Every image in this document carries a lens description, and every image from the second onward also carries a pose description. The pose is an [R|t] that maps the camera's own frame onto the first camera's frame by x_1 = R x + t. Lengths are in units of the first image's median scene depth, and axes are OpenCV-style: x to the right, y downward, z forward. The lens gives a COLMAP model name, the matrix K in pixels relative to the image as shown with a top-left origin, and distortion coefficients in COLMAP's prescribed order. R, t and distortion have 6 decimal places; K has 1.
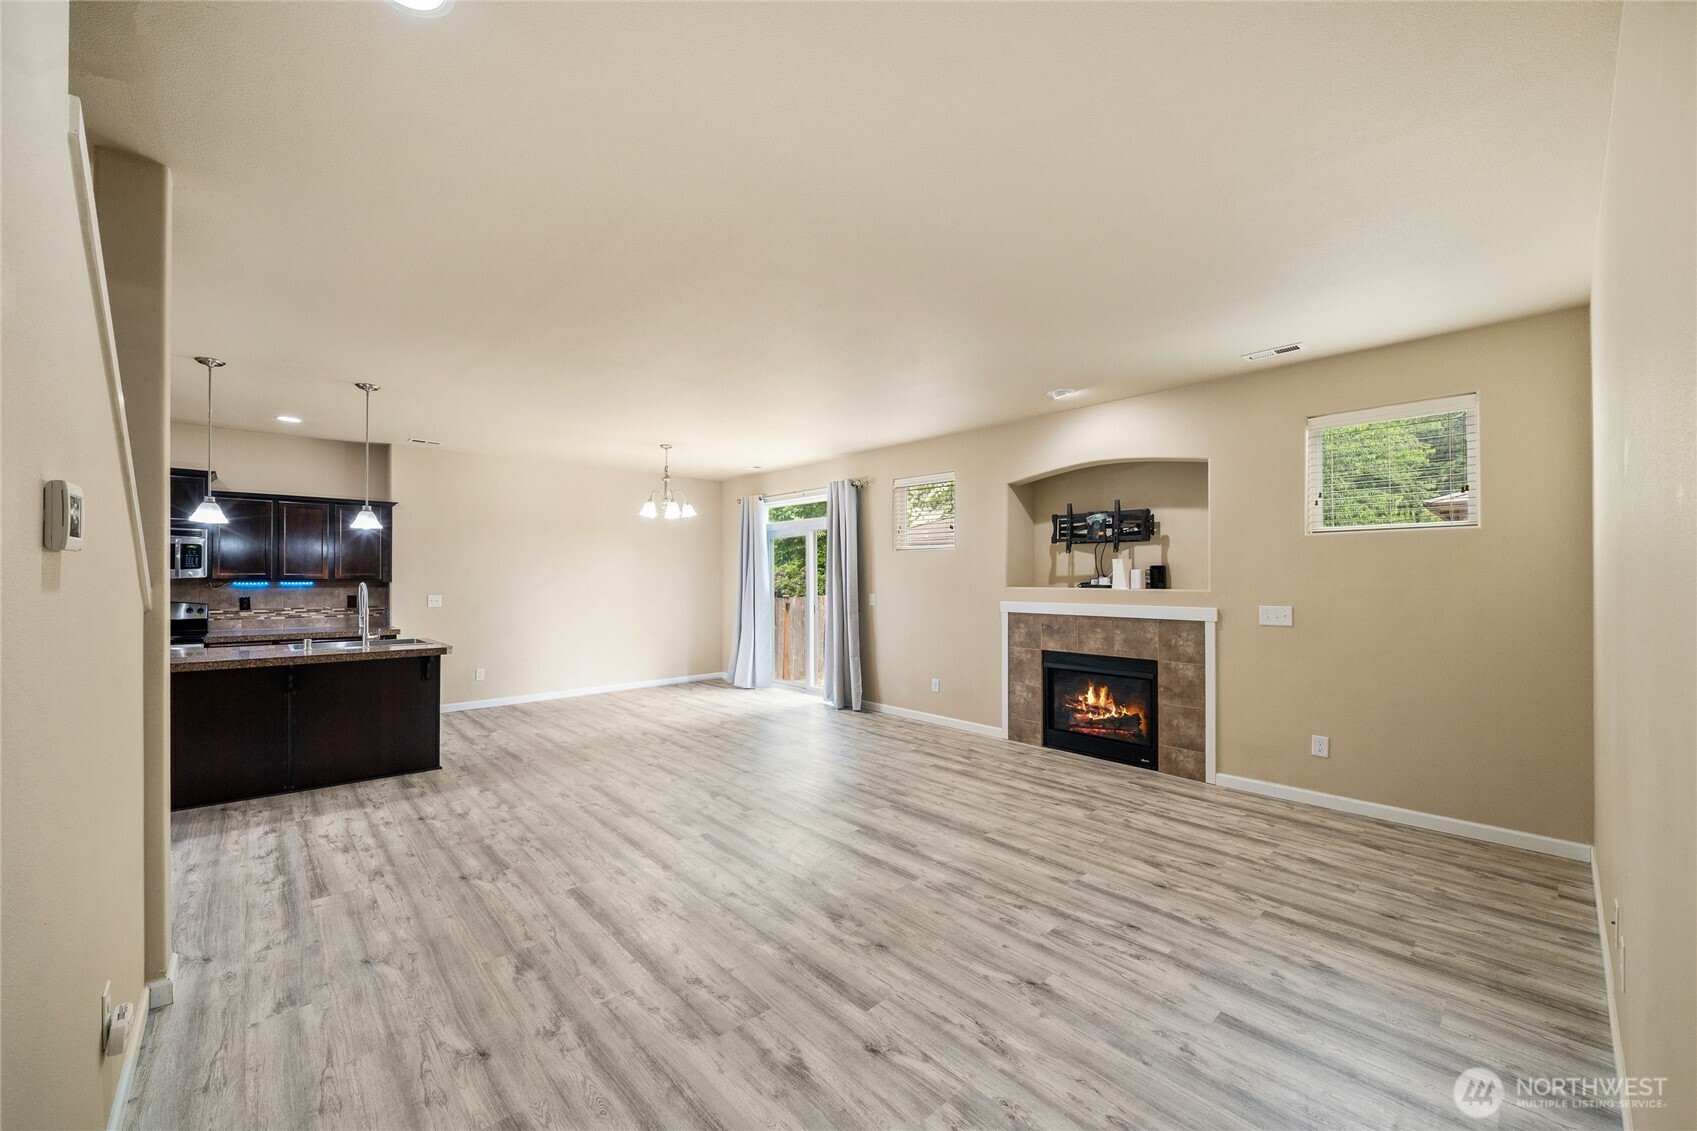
lens RADIAL K [[633.9, 0, 771.7], [0, 633.9, 569.3], [0, 0, 1]] dist [-0.002187, -0.001052]
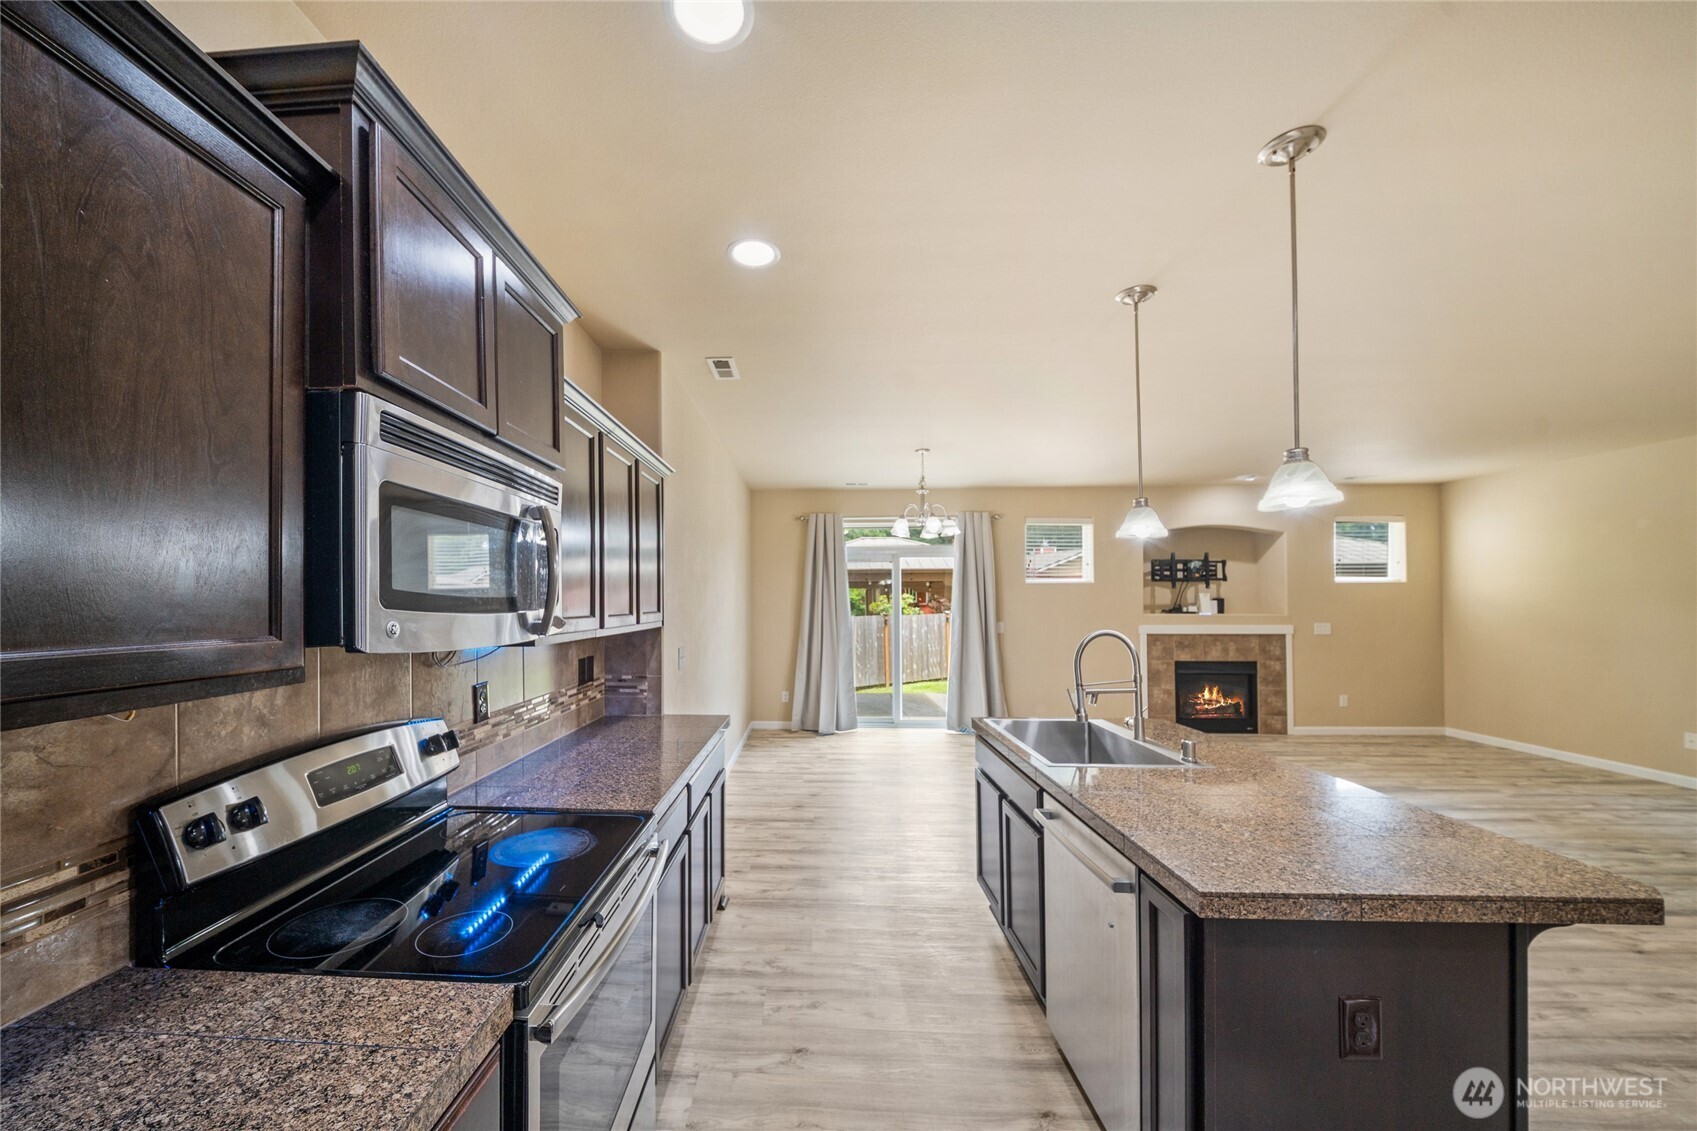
lens RADIAL K [[633.9, 0, 719.4], [0, 633.9, 596.1], [0, 0, 1]] dist [-0.002187, -0.001052]
pose [[0.675270, 0.001149, 0.737569, -1.301599], [-0.009625, 0.999927, 0.007255, -0.010644], [-0.737508, -0.011998, 0.675232, 0.872565]]
